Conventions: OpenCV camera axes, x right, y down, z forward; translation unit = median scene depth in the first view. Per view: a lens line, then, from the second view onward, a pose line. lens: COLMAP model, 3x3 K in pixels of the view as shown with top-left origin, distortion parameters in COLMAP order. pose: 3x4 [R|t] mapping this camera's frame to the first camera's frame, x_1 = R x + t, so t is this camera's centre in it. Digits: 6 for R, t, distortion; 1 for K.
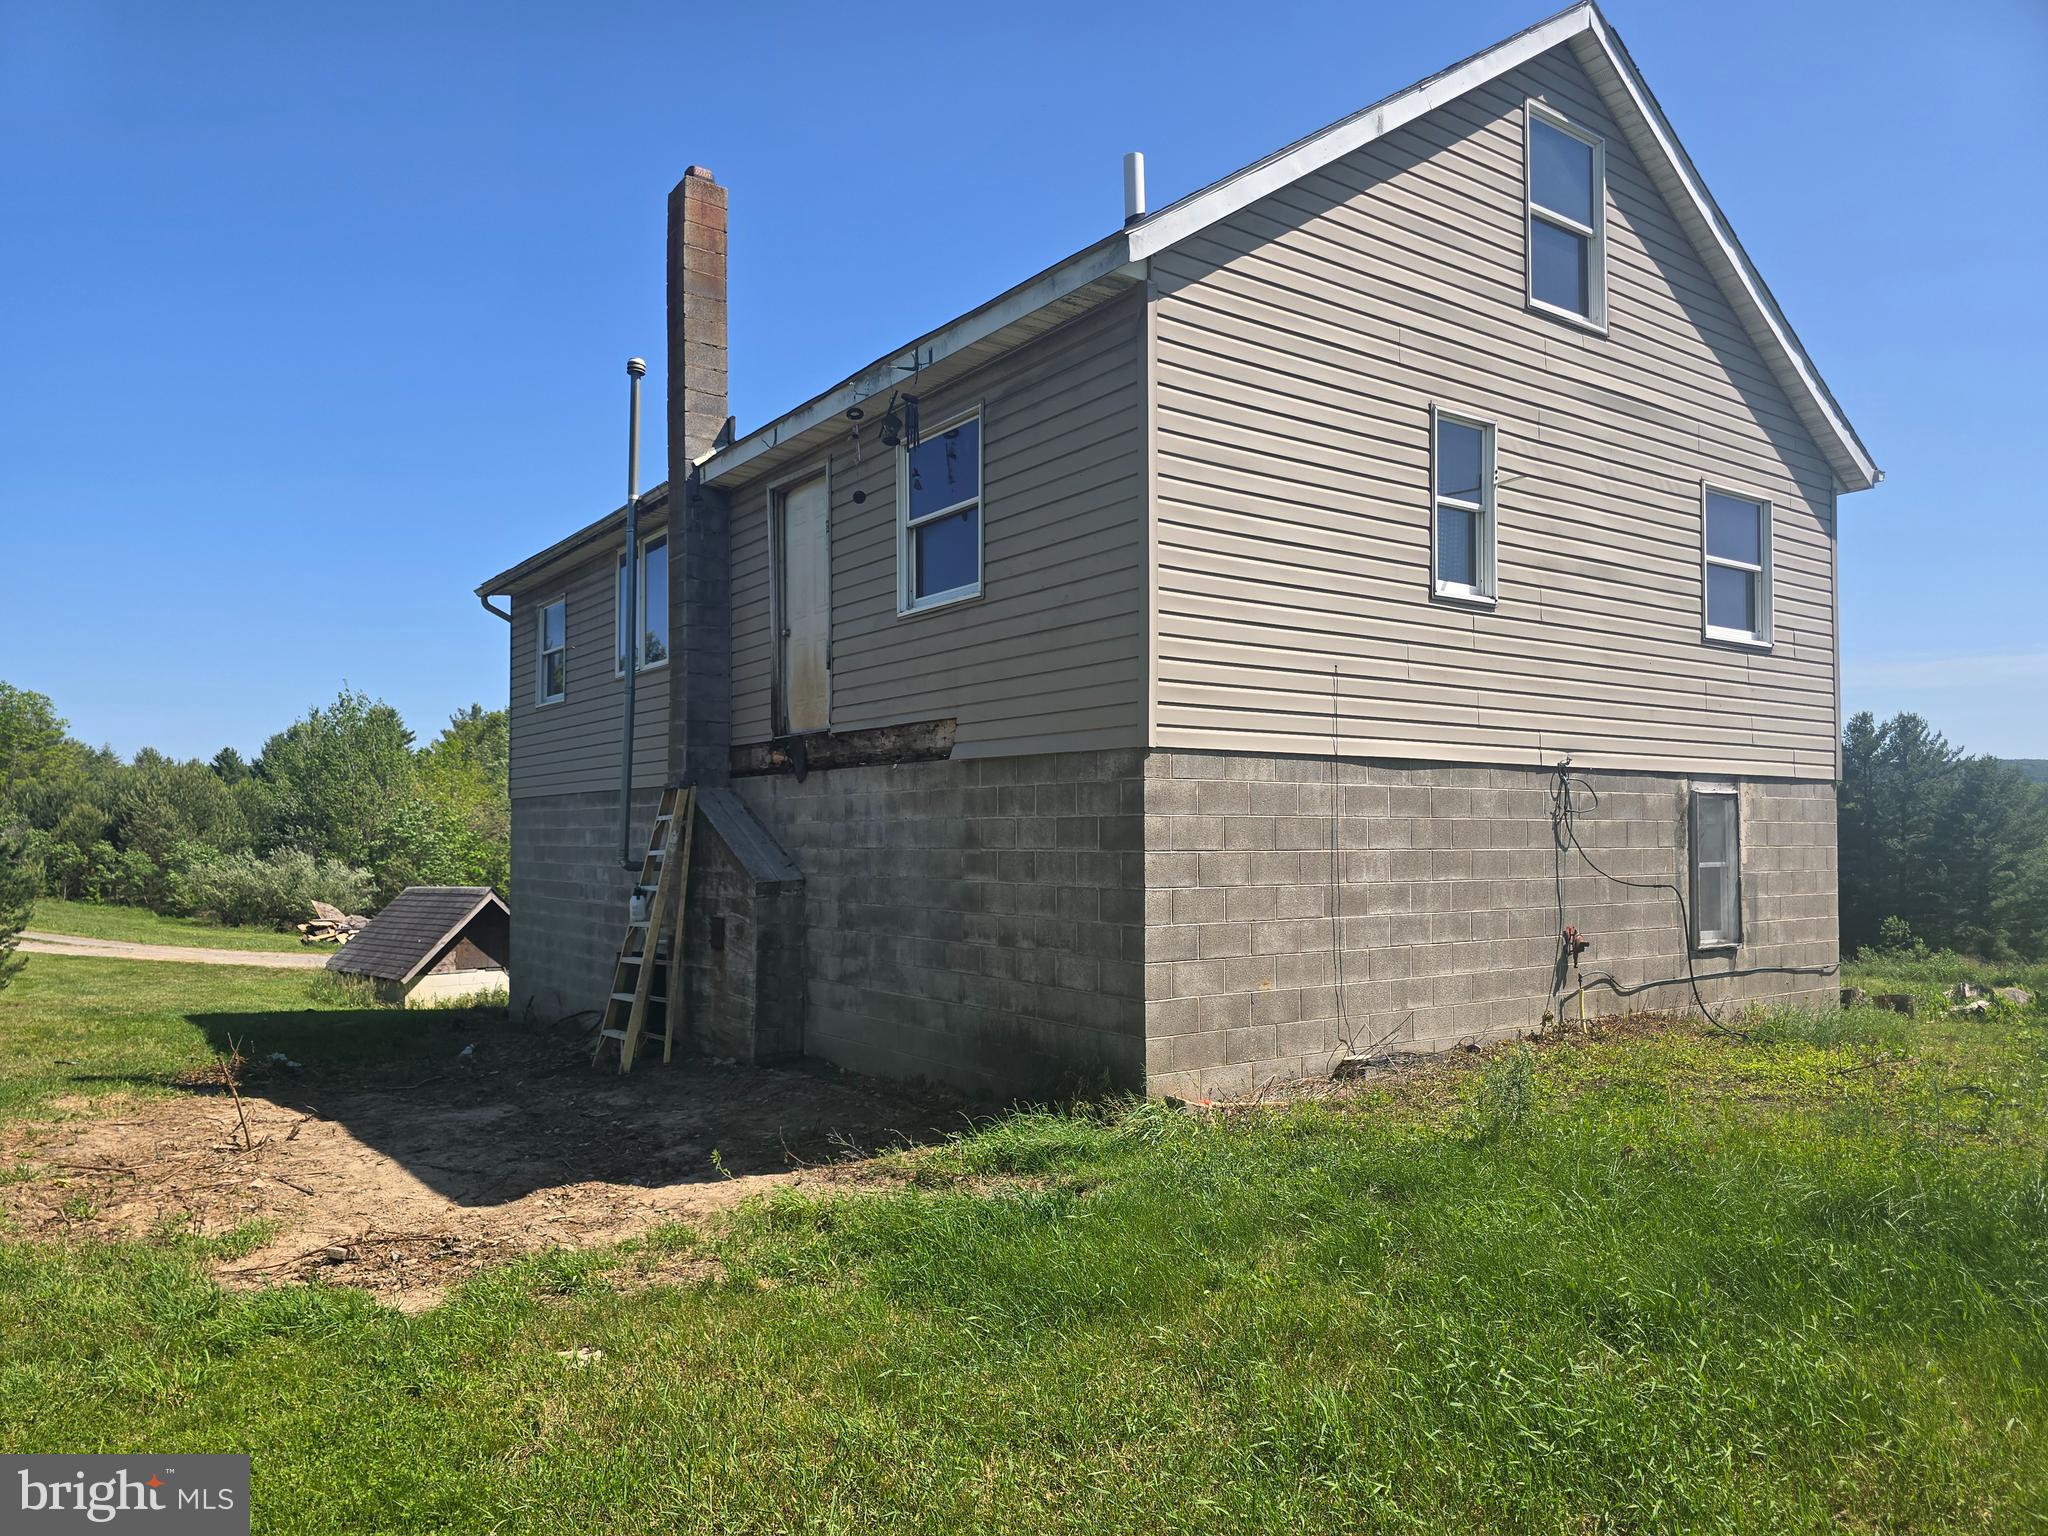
lens RADIAL K [[1393.2, 0, 1024.0], [0, 1393.2, 779.9], [0, 0, 1]] dist [0.051113, -0.040562]
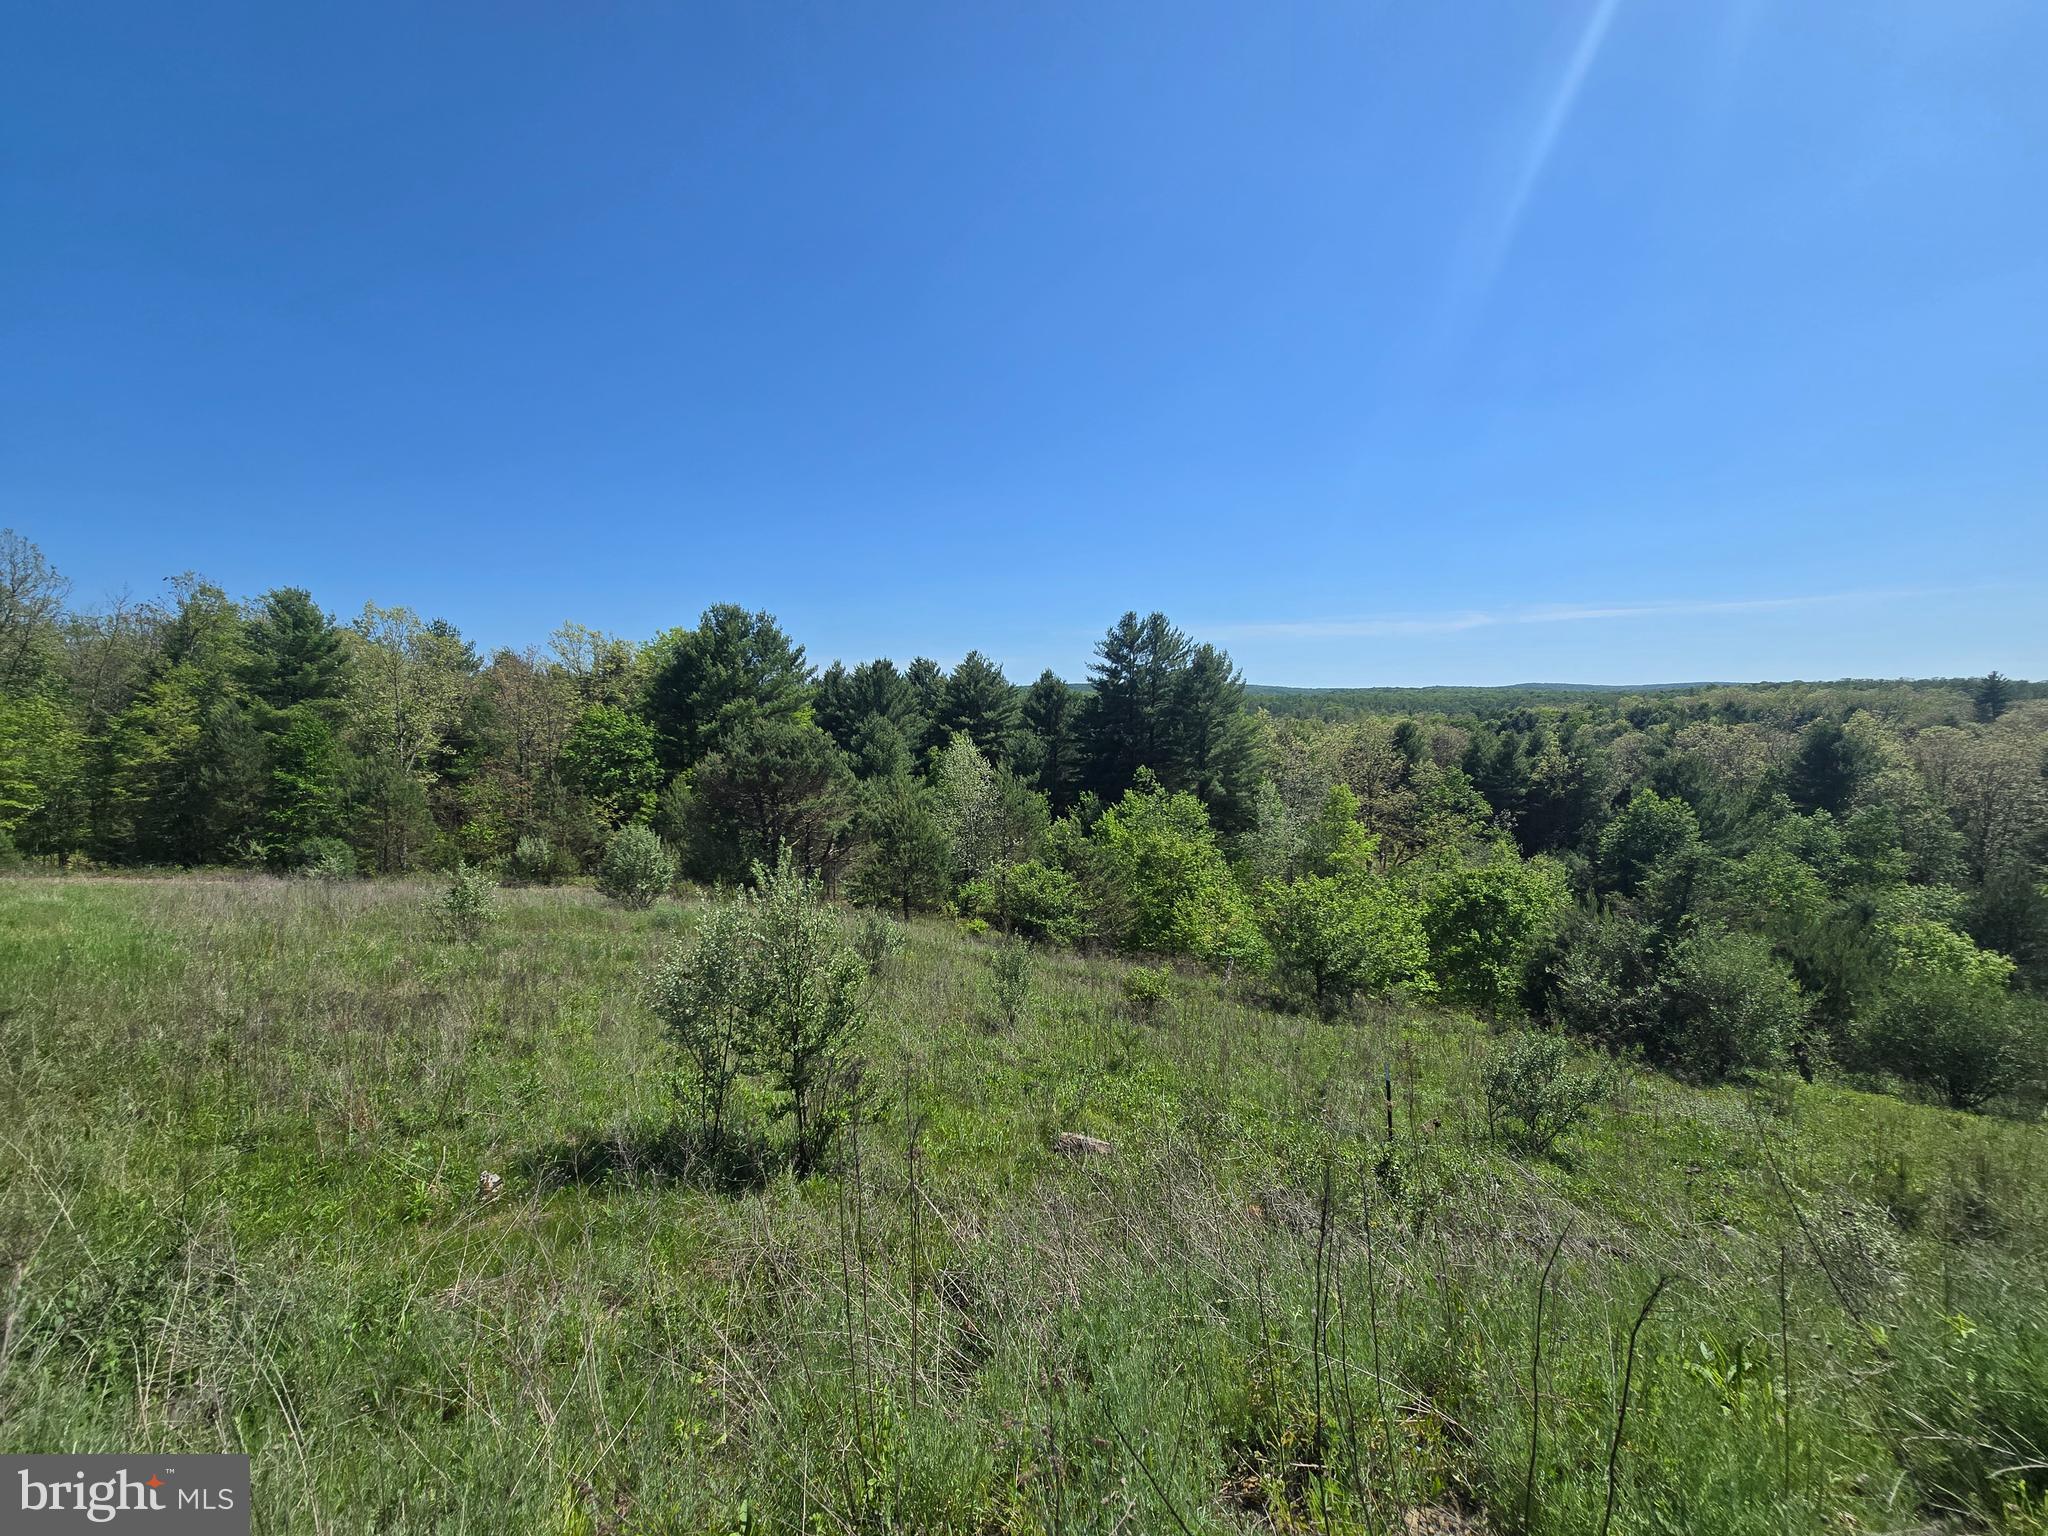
lens RADIAL K [[831.7, 0, 1032.0], [0, 831.7, 763.7], [0, 0, 1]] dist [-0.005714, -0.000424]
pose [[0.914569, -0.020105, 0.403929, 0.204164], [-0.008460, 0.997594, 0.068808, 0.043634], [-0.404340, -0.066347, 0.912199, 0.334849]]
